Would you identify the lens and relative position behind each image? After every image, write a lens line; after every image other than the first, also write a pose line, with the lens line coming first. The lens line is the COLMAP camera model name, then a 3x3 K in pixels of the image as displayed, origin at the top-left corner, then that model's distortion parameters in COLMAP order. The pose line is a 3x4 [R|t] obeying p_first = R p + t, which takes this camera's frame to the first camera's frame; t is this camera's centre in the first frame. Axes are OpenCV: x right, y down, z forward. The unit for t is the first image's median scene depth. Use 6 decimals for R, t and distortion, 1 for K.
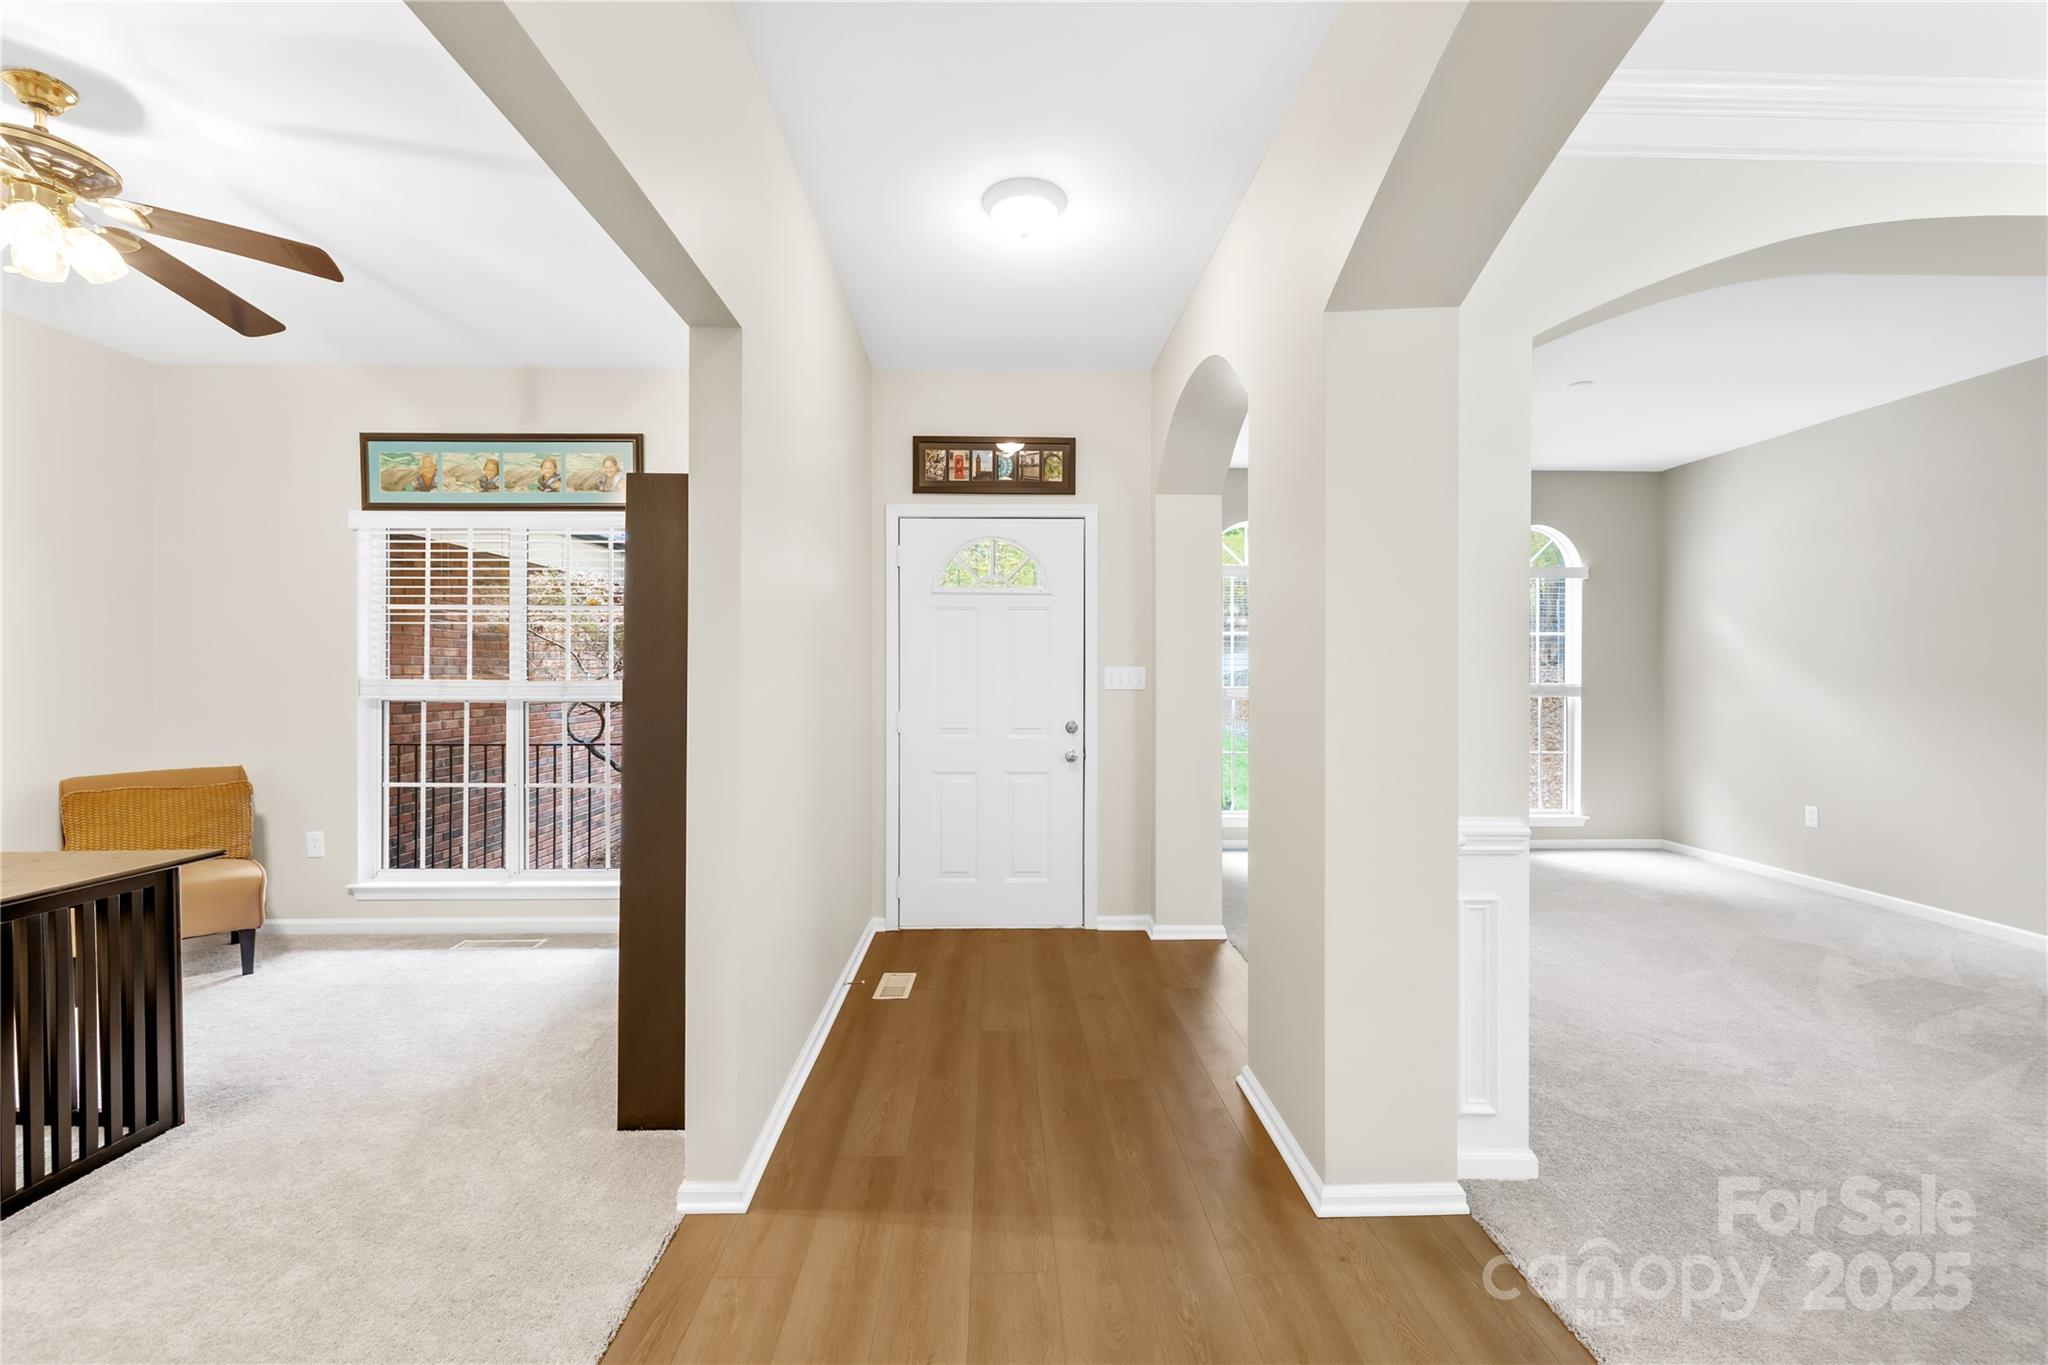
lens RADIAL K [[859.5, 0, 1008.8], [0, 859.5, 675.8], [0, 0, 1]] dist [0.000308, -0.000052]
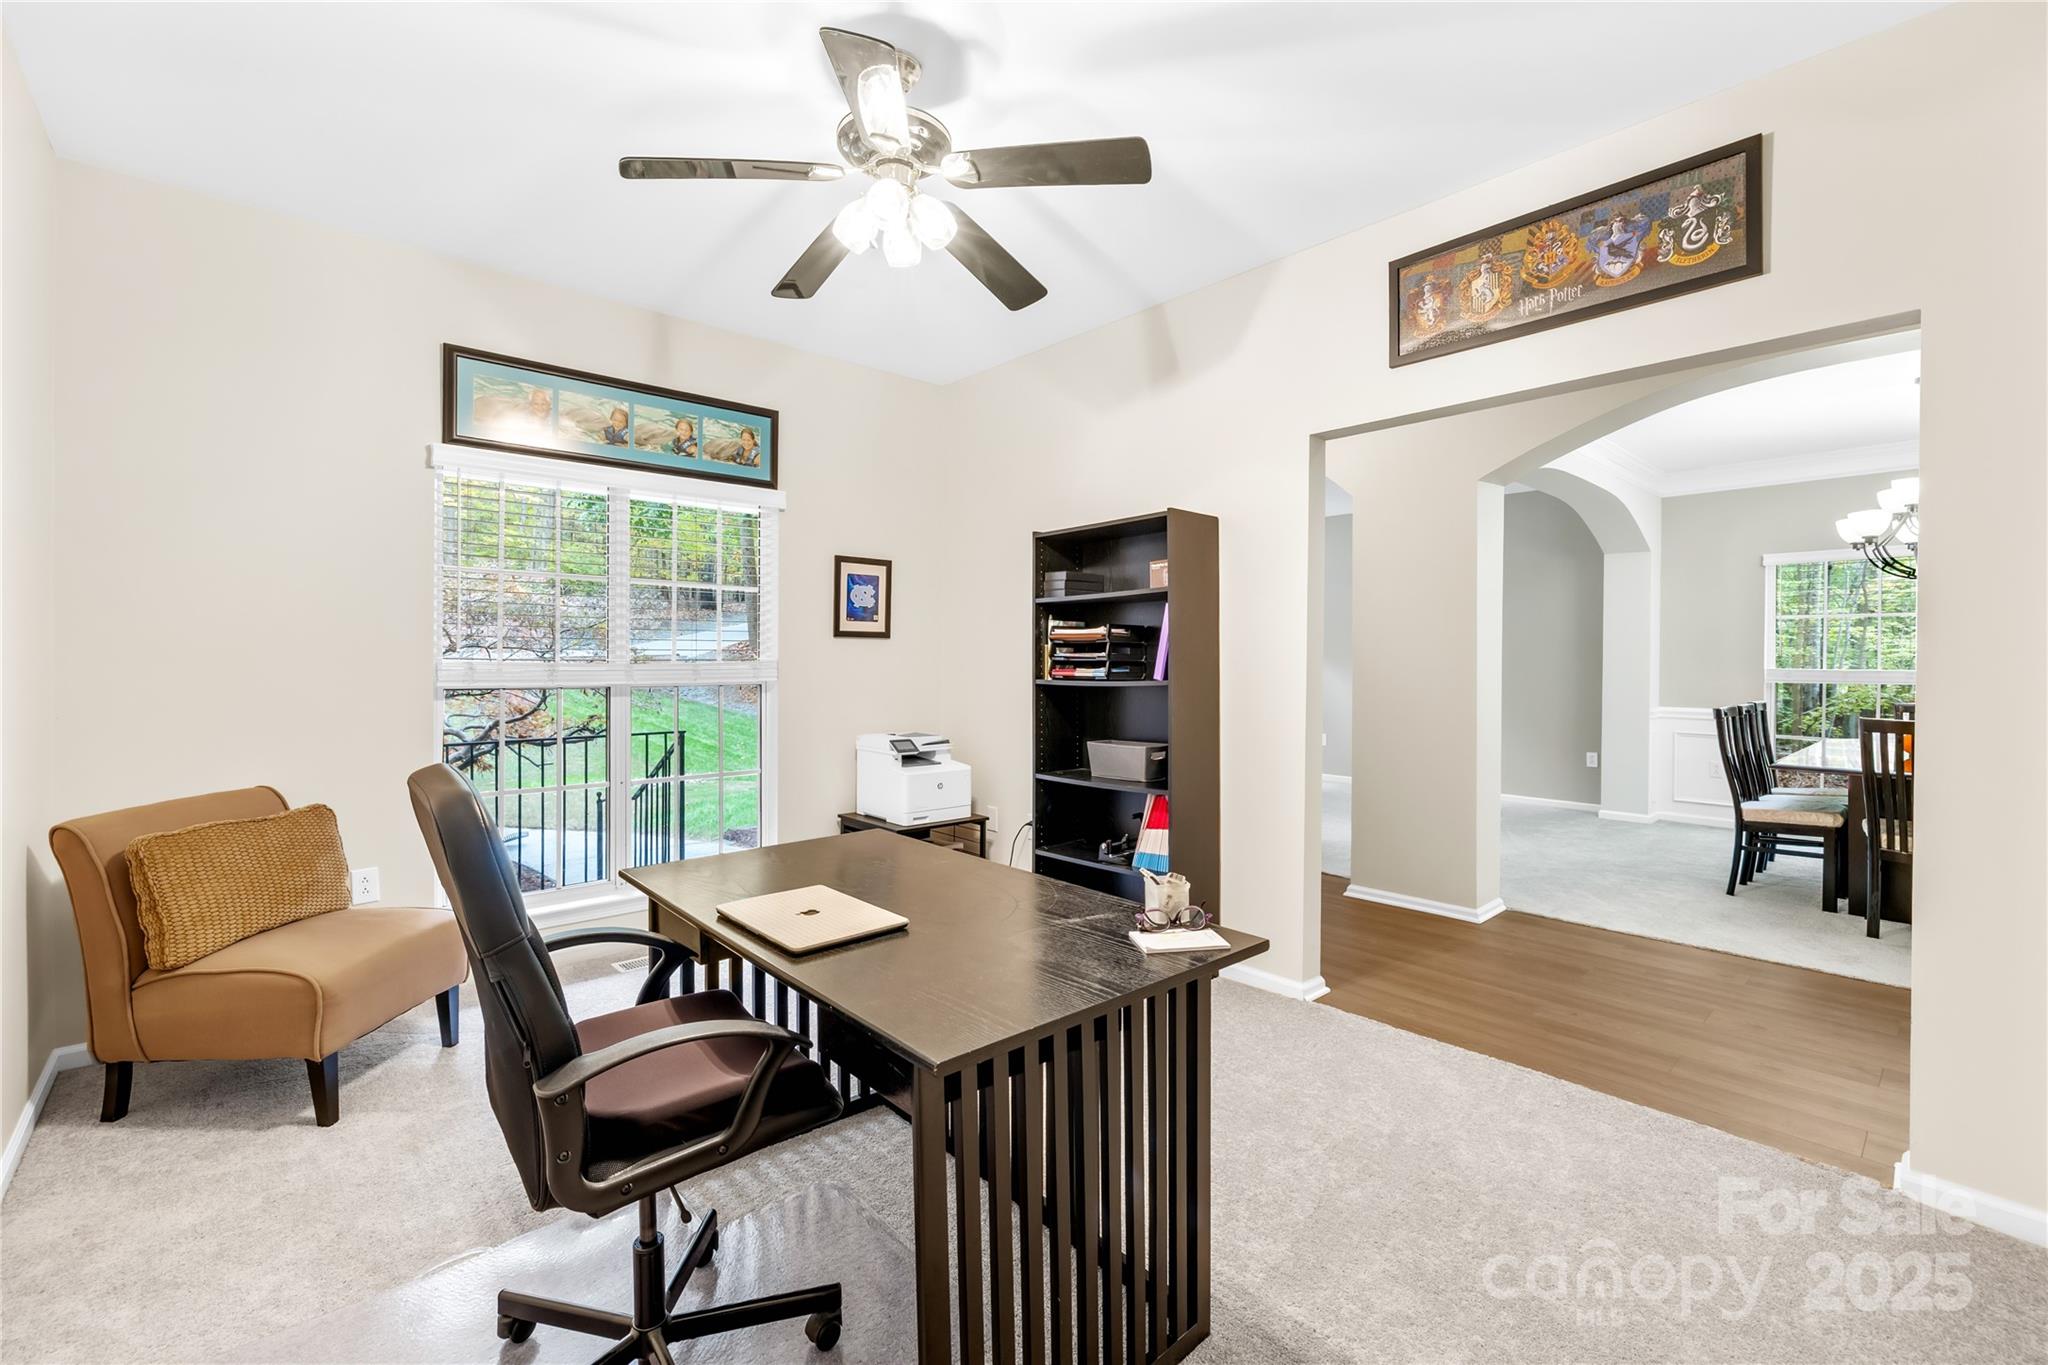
lens RADIAL K [[876.8, 0, 1021.9], [0, 876.8, 662.4], [0, 0, 1]] dist [0.009252, -0.000259]
pose [[0.756827, -0.001700, 0.653613, -0.987398], [-0.001873, 0.999987, 0.004769, -0.000779], [-0.653612, -0.004833, 0.756814, 0.069106]]
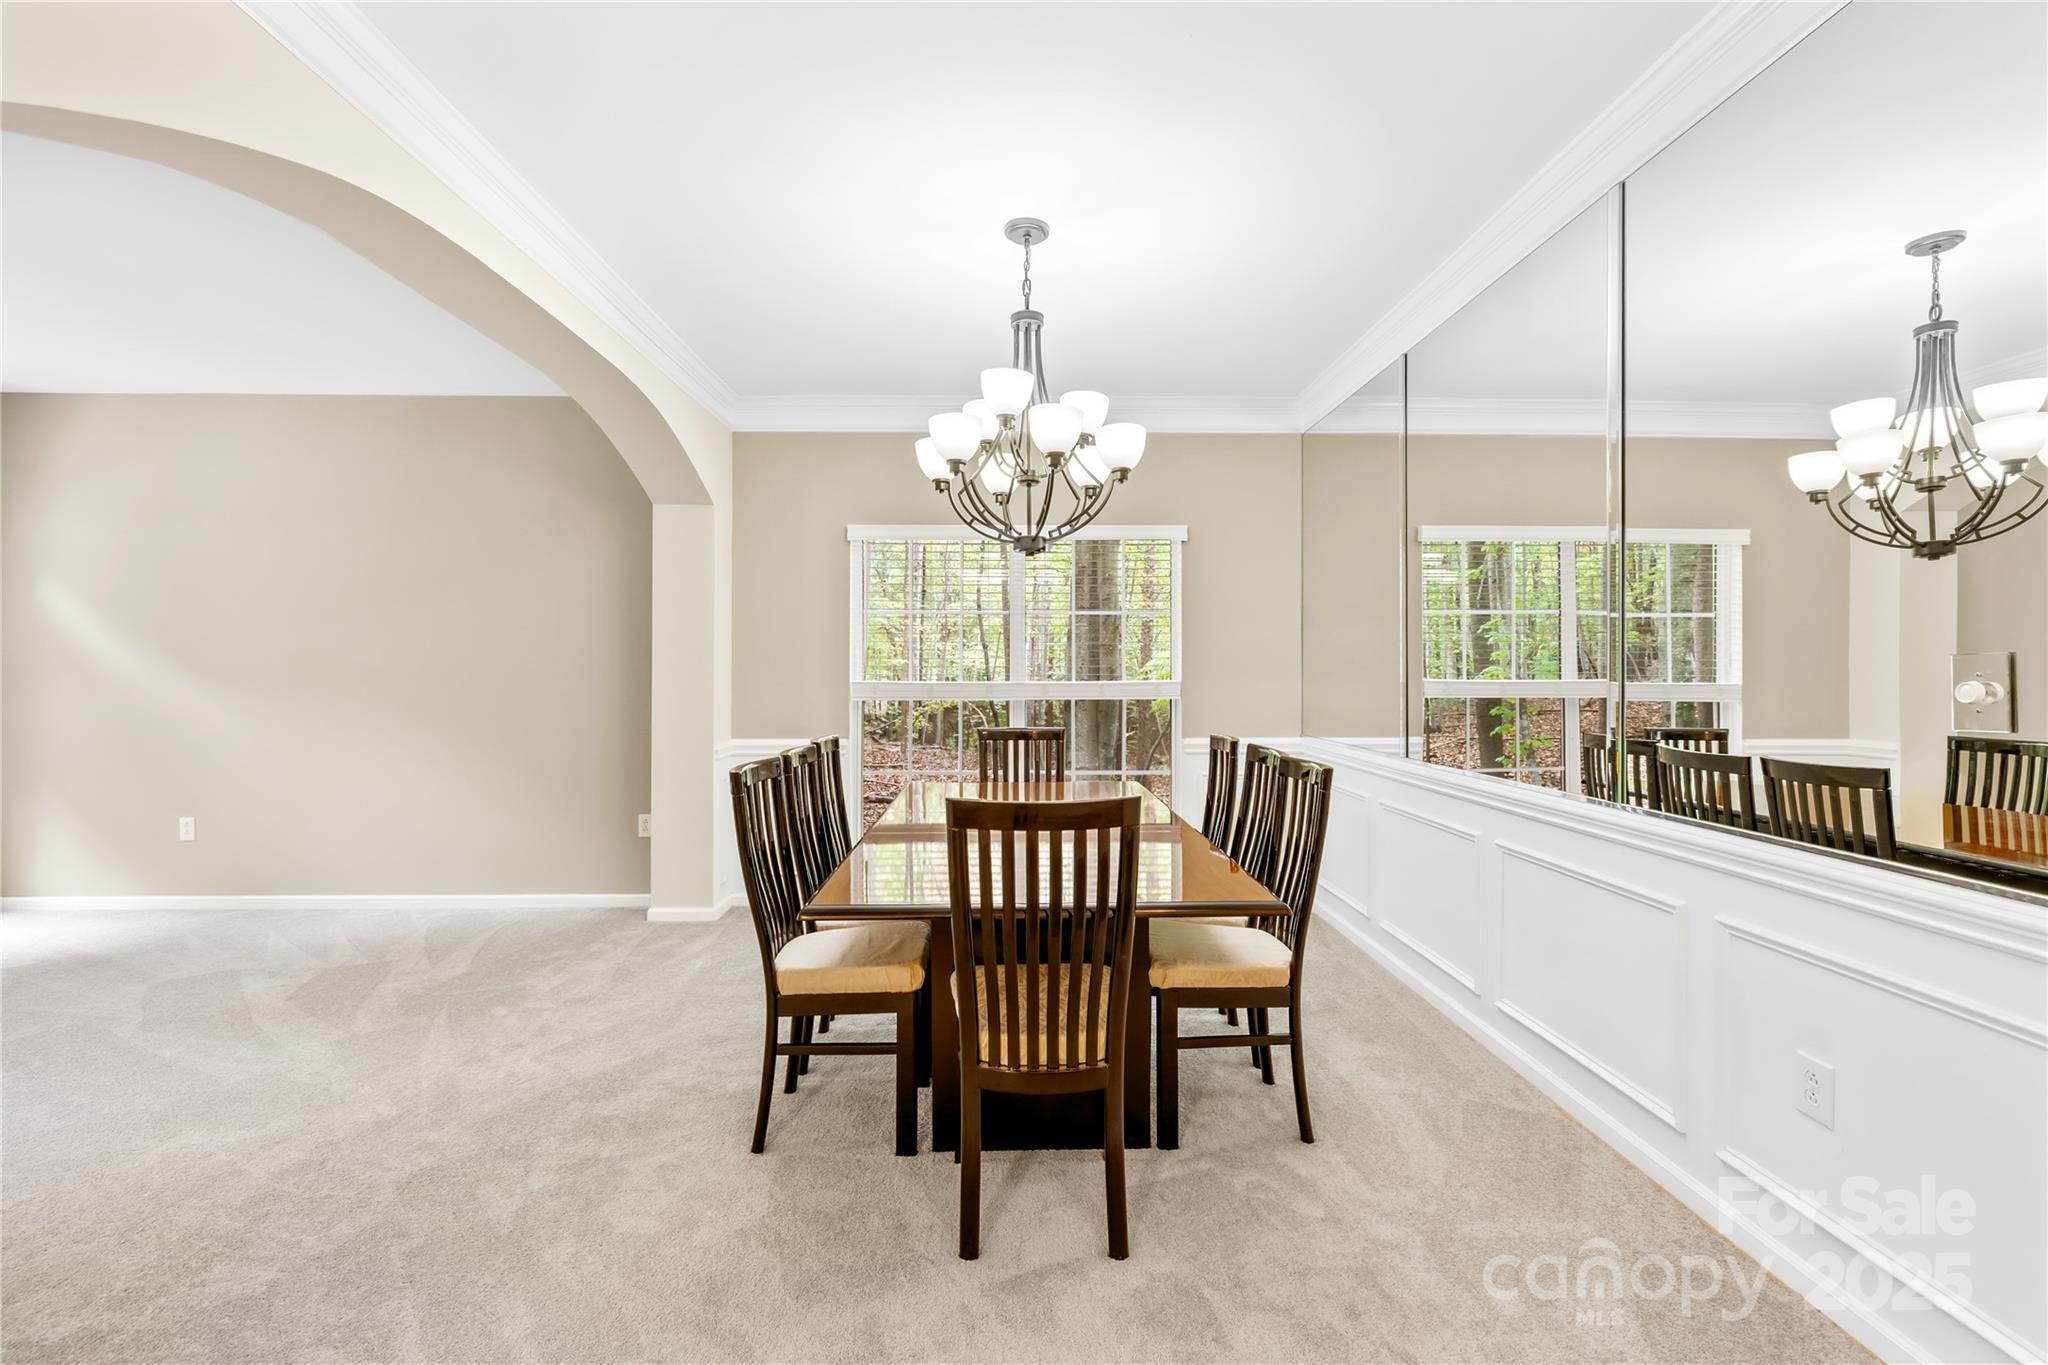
lens RADIAL K [[886.1, 0, 1040.8], [0, 886.1, 669.9], [0, 0, 1]] dist [-0.000720, -0.000754]
pose [[-0.010734, 0.000799, 0.999942, 0.000124], [0.002637, 0.999996, -0.000770, 0.000587], [-0.999939, 0.002629, -0.010736, 0.170009]]
